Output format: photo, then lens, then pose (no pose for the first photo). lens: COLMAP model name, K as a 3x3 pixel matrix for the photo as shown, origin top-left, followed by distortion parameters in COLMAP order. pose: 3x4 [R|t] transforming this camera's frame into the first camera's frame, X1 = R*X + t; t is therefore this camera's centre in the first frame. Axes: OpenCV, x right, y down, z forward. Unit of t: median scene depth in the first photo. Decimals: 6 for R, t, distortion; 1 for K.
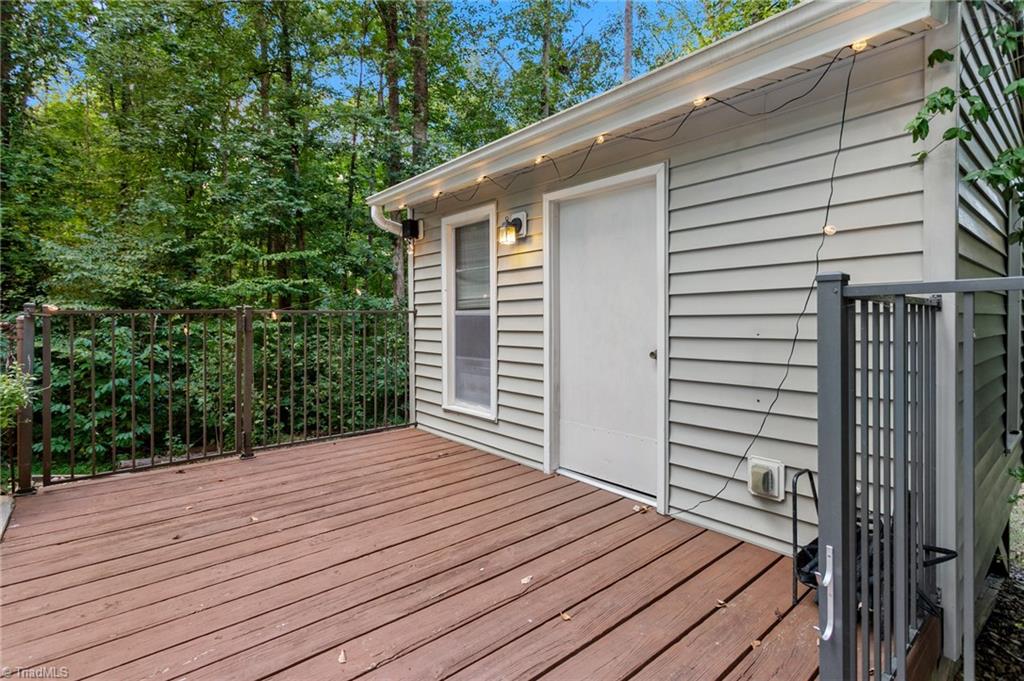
lens RADIAL K [[484.0, 0, 497.9], [0, 484.0, 319.3], [0, 0, 1]] dist [0.004000, 0.000715]
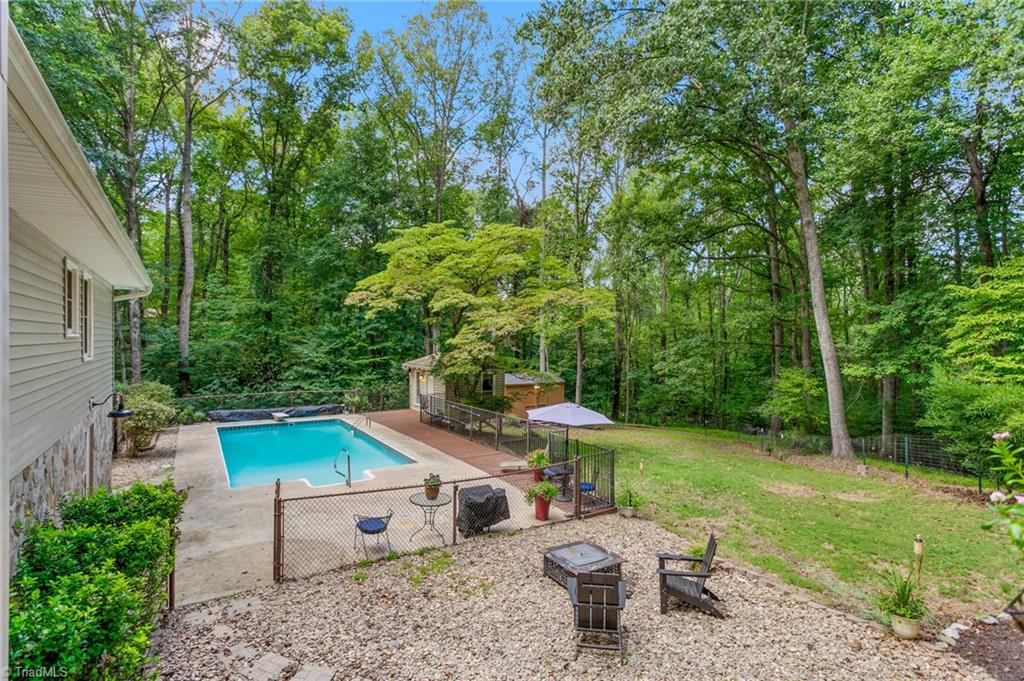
lens RADIAL K [[491.8, 0, 512.0], [0, 491.8, 340.5], [0, 0, 1]] dist [-0.002361, 0.000012]
pose [[0.996030, 0.016702, -0.087437, 0.531540], [-0.017544, 0.999807, -0.008873, -0.186201], [0.087271, 0.010371, 0.996131, -1.665615]]
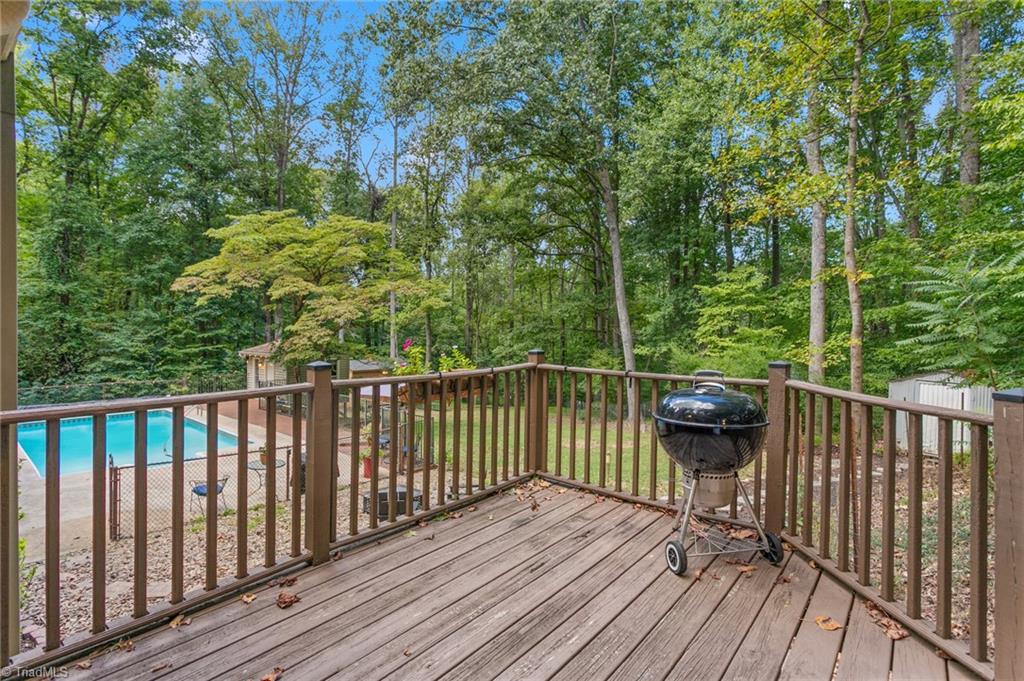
lens RADIAL K [[502.0, 0, 522.9], [0, 502.0, 328.9], [0, 0, 1]] dist [0.000301, 0.000085]
pose [[0.978526, 0.014009, 0.205645, 0.606843], [-0.012175, 0.999874, -0.010182, -0.183994], [-0.205762, 0.007459, 0.978574, -1.894232]]
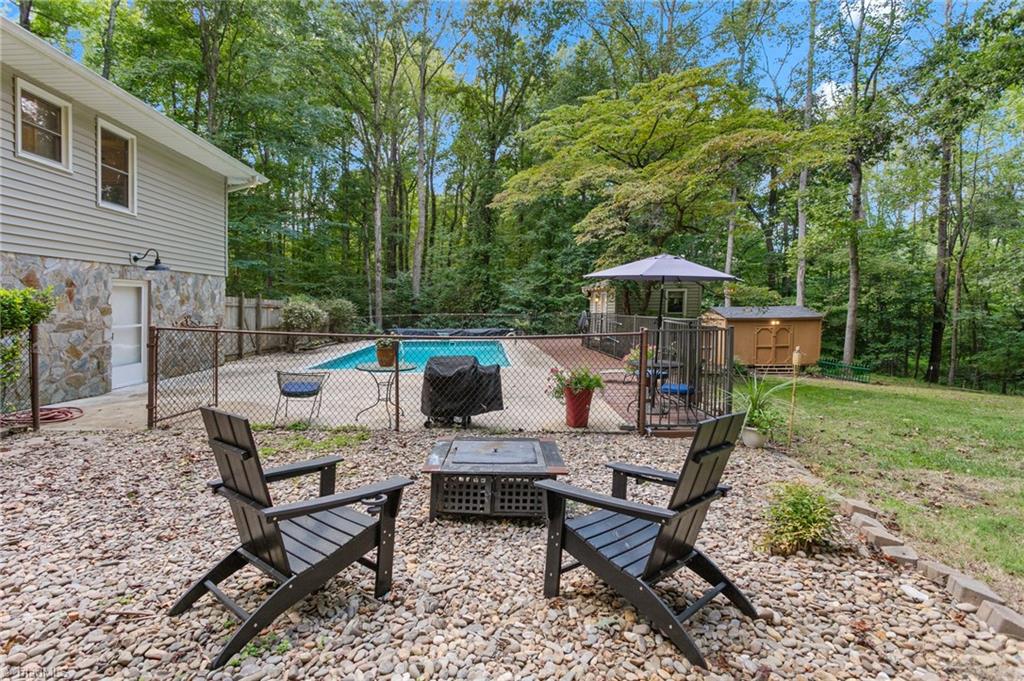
lens RADIAL K [[497.6, 0, 513.8], [0, 497.6, 326.2], [0, 0, 1]] dist [0.008827, 0.000989]
pose [[0.801602, 0.016212, -0.597638, 0.797724], [-0.004630, 0.999771, 0.020910, 0.020866], [0.597840, -0.013995, 0.801493, -1.218978]]
